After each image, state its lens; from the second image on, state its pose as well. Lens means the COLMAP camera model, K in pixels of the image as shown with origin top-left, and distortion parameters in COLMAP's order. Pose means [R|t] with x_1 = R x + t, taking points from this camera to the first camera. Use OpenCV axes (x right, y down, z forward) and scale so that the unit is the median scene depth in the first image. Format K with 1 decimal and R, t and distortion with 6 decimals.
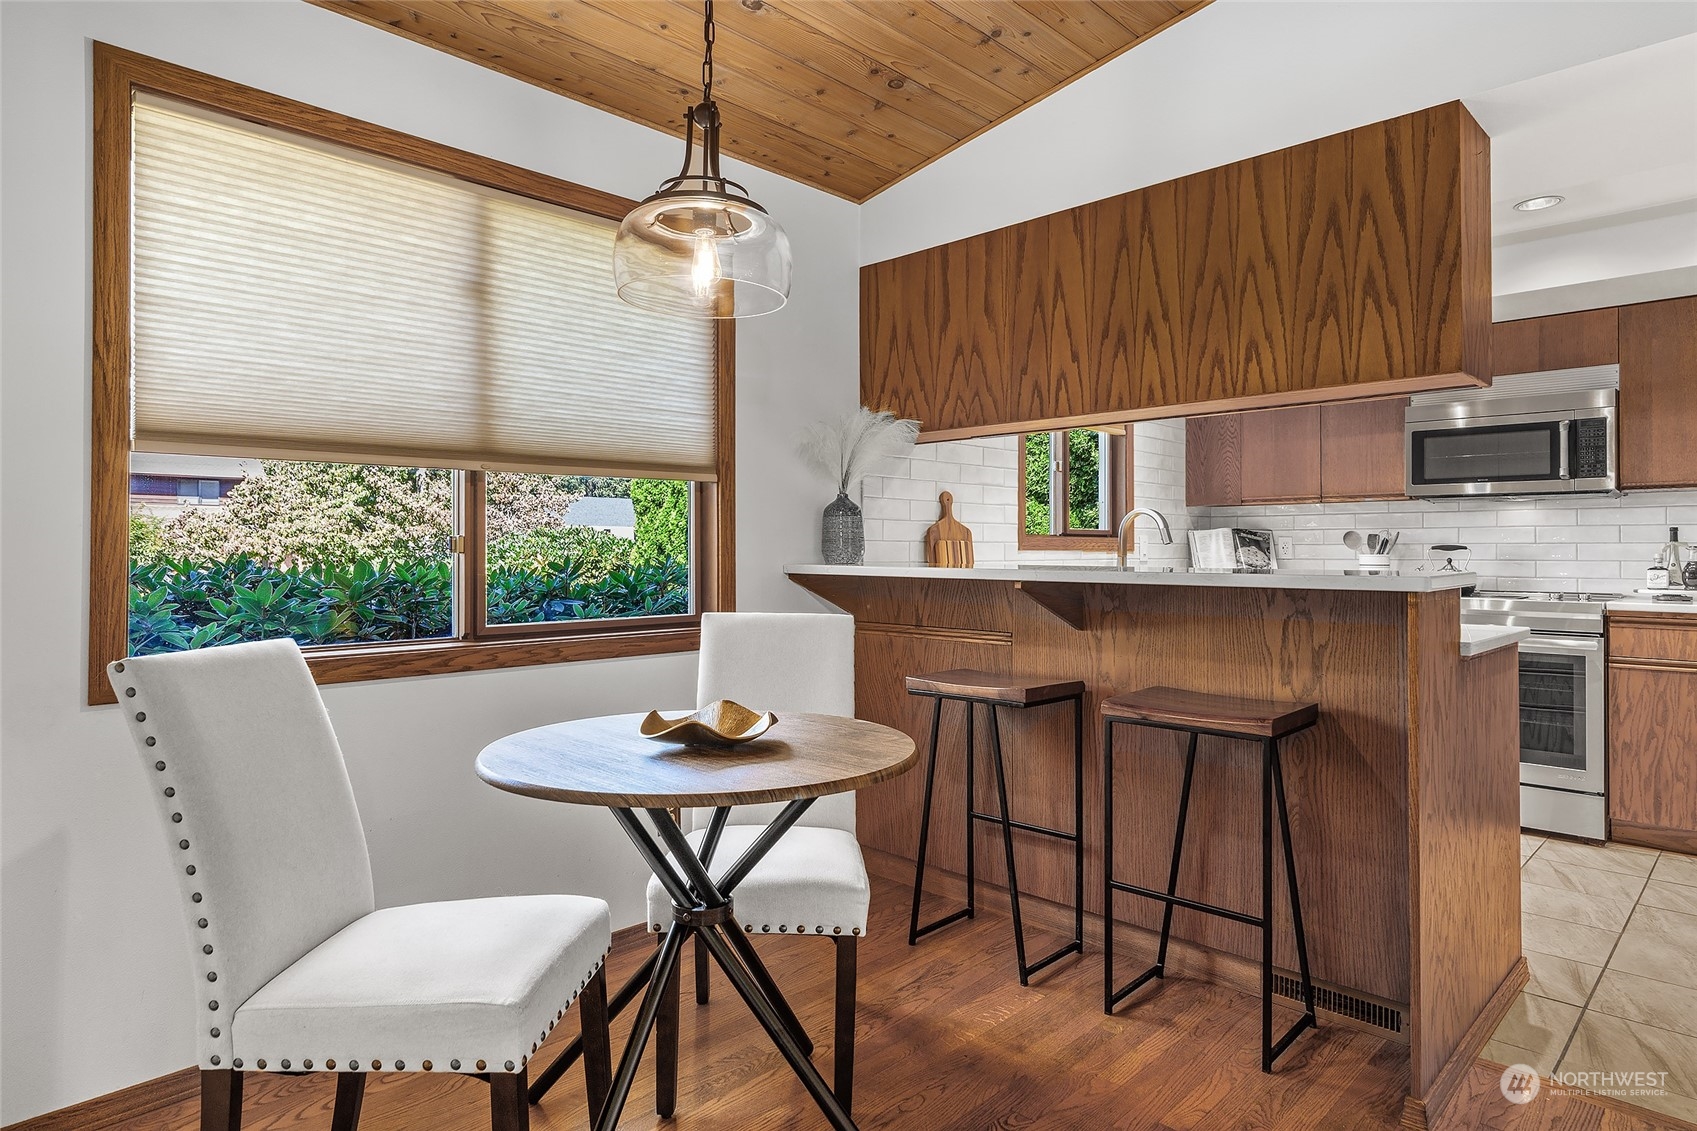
lens RADIAL K [[971.8, 0, 847.8], [0, 971.8, 536.5], [0, 0, 1]] dist [-0.001165, -0.000641]
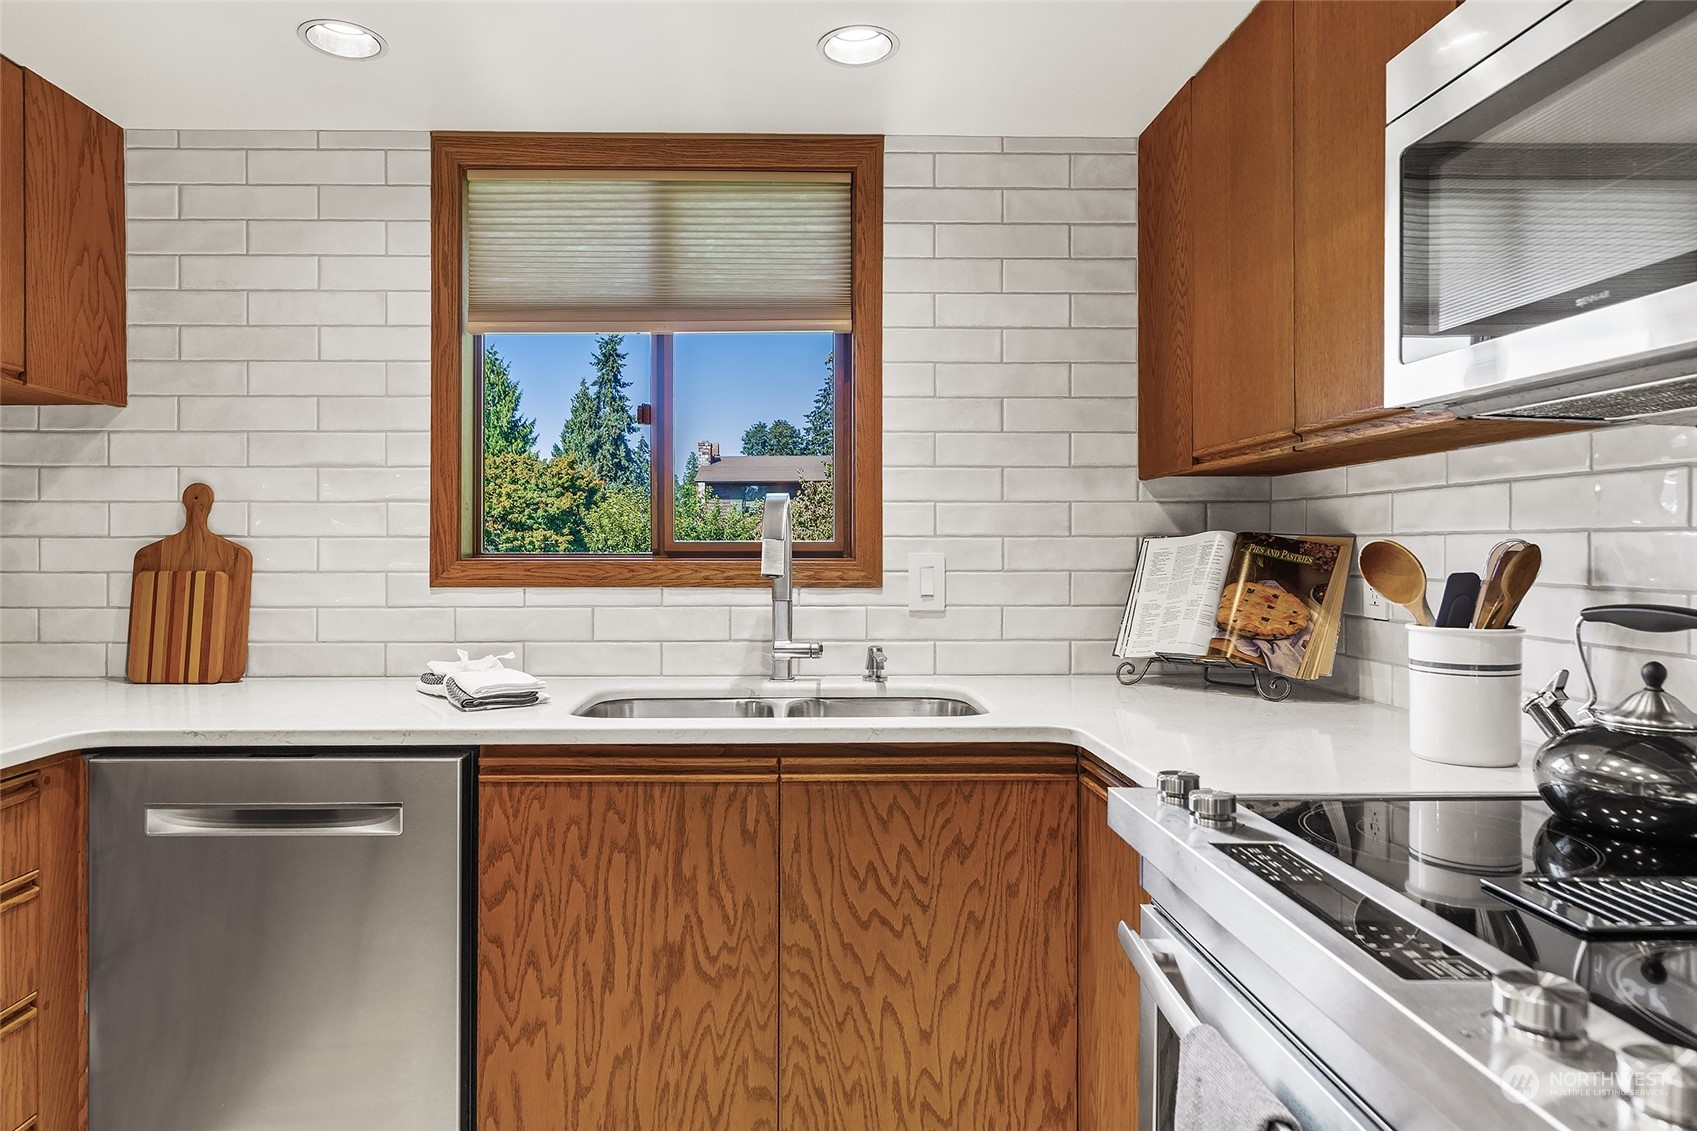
lens RADIAL K [[1024.0, 0, 805.2], [0, 1024.0, 540.7], [0, 0, 1]] dist [0.001376, -0.001444]
pose [[0.713626, -0.004583, -0.700512, 0.729878], [0.011033, 0.999928, 0.004697, -0.011234], [0.700440, -0.011081, 0.713625, 0.778775]]
